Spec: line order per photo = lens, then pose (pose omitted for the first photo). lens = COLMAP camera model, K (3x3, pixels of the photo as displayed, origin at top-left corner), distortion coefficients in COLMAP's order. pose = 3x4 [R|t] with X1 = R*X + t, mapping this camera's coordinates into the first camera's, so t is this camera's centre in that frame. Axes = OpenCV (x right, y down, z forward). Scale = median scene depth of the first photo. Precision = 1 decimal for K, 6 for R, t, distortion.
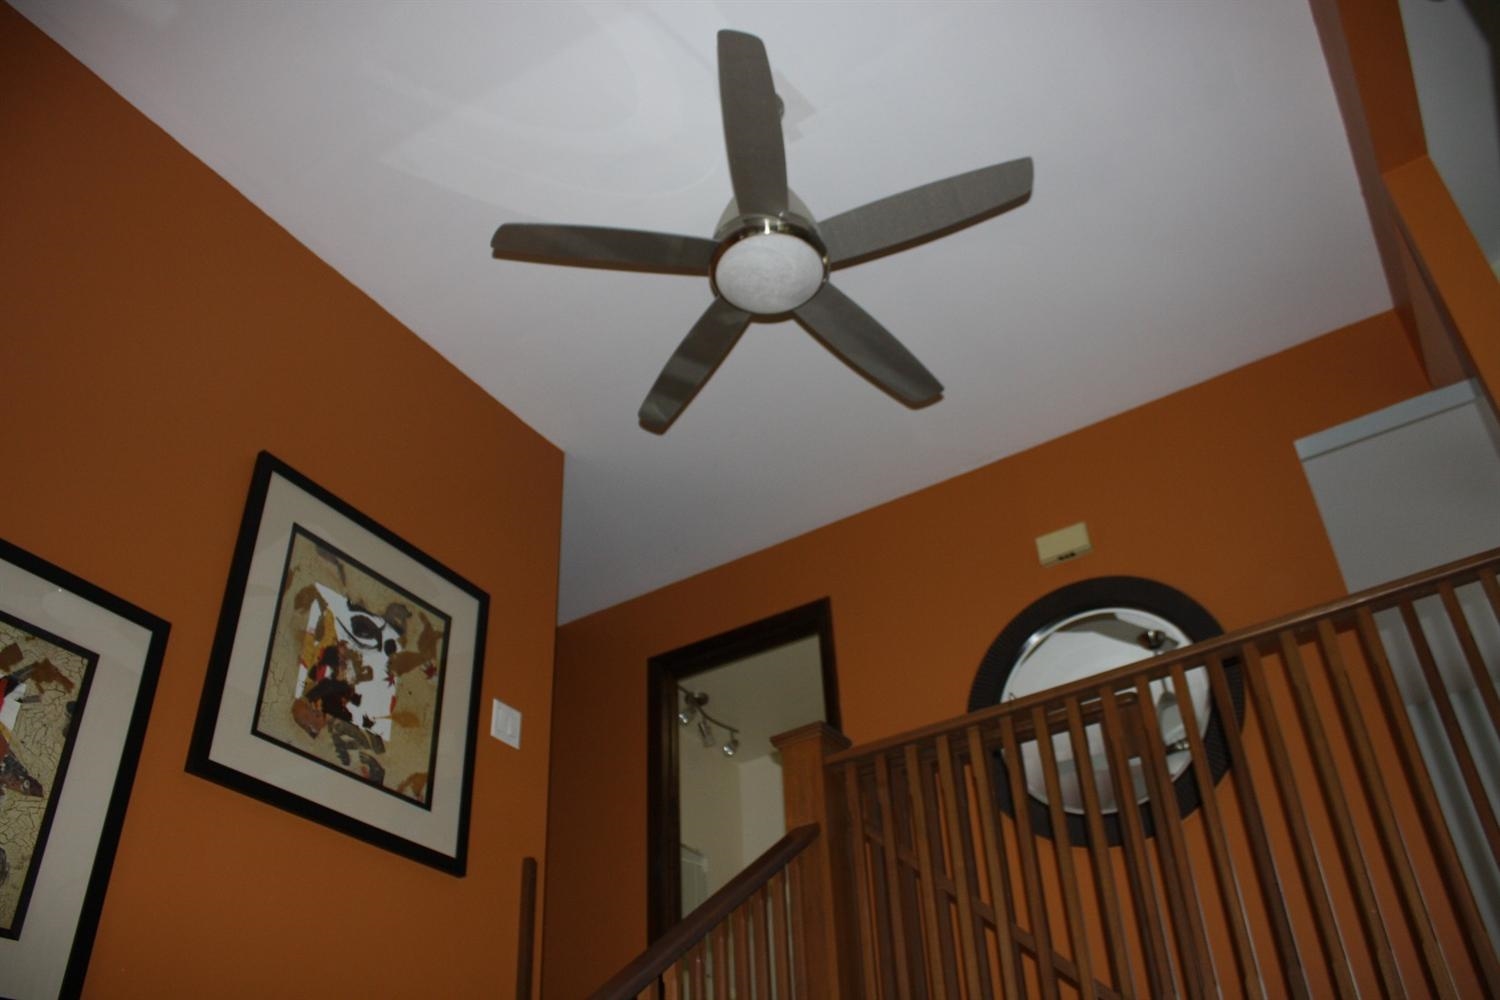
lens RADIAL K [[1252.8, 0, 752.4], [0, 1252.8, 499.7], [0, 0, 1]] dist [-0.006182, -0.002066]
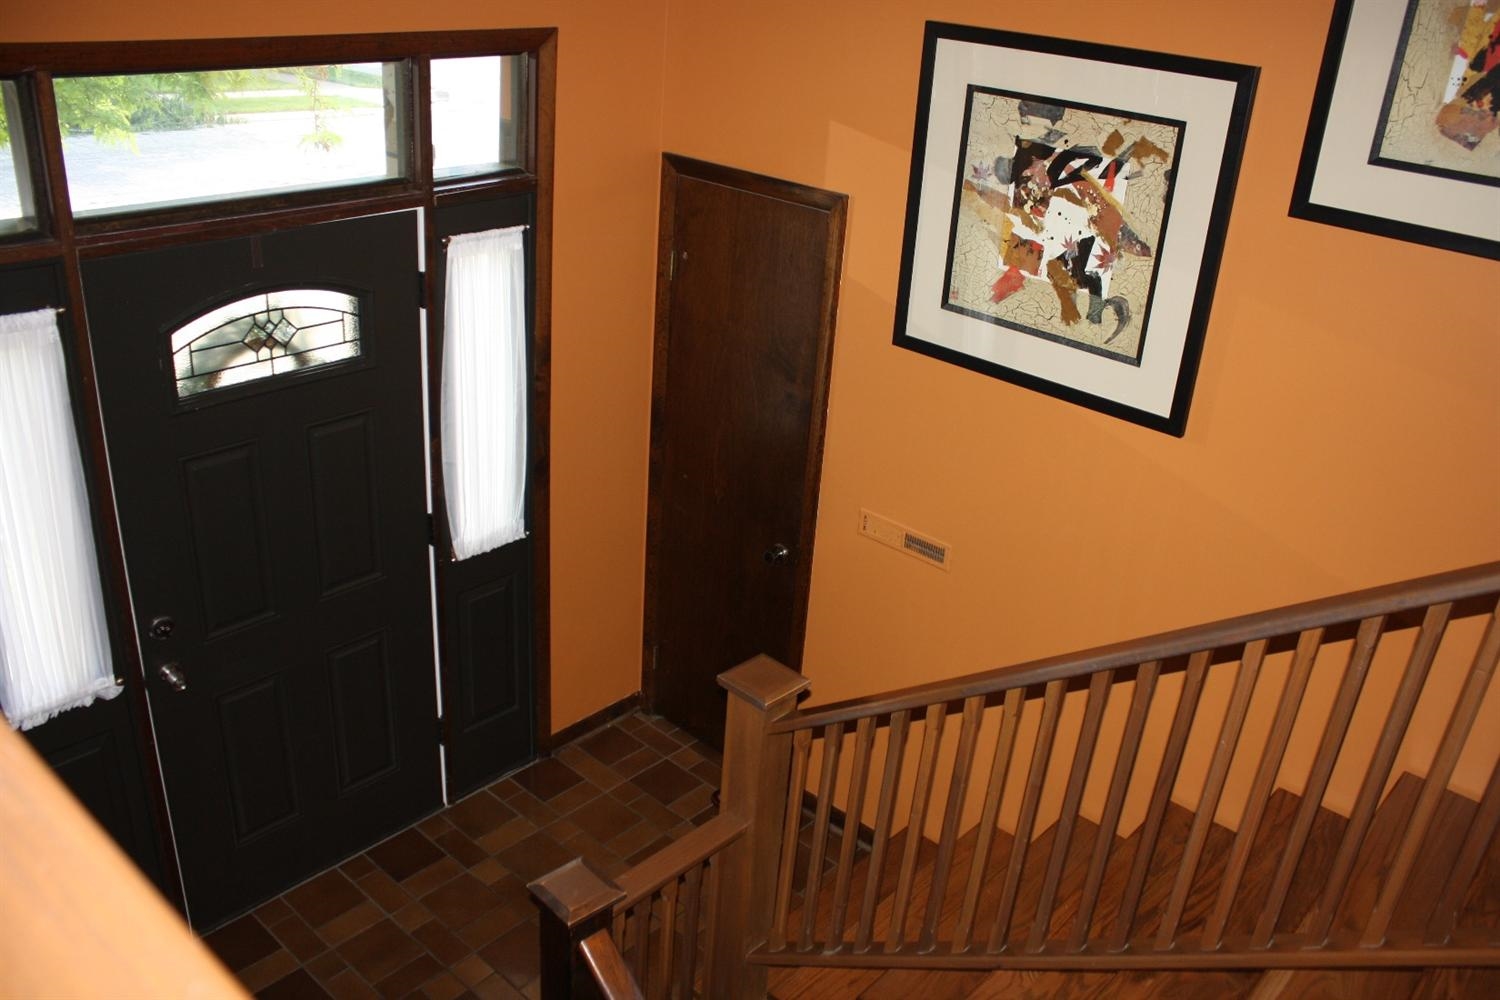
lens RADIAL K [[1252.8, 0, 750.0], [0, 1252.8, 501.8], [0, 0, 1]] dist [-0.006182, -0.002066]
pose [[-0.188767, 0.386181, -0.902902, 0.671908], [0.478471, 0.839083, 0.258852, -0.061617], [0.857574, -0.383150, -0.343168, 0.952757]]
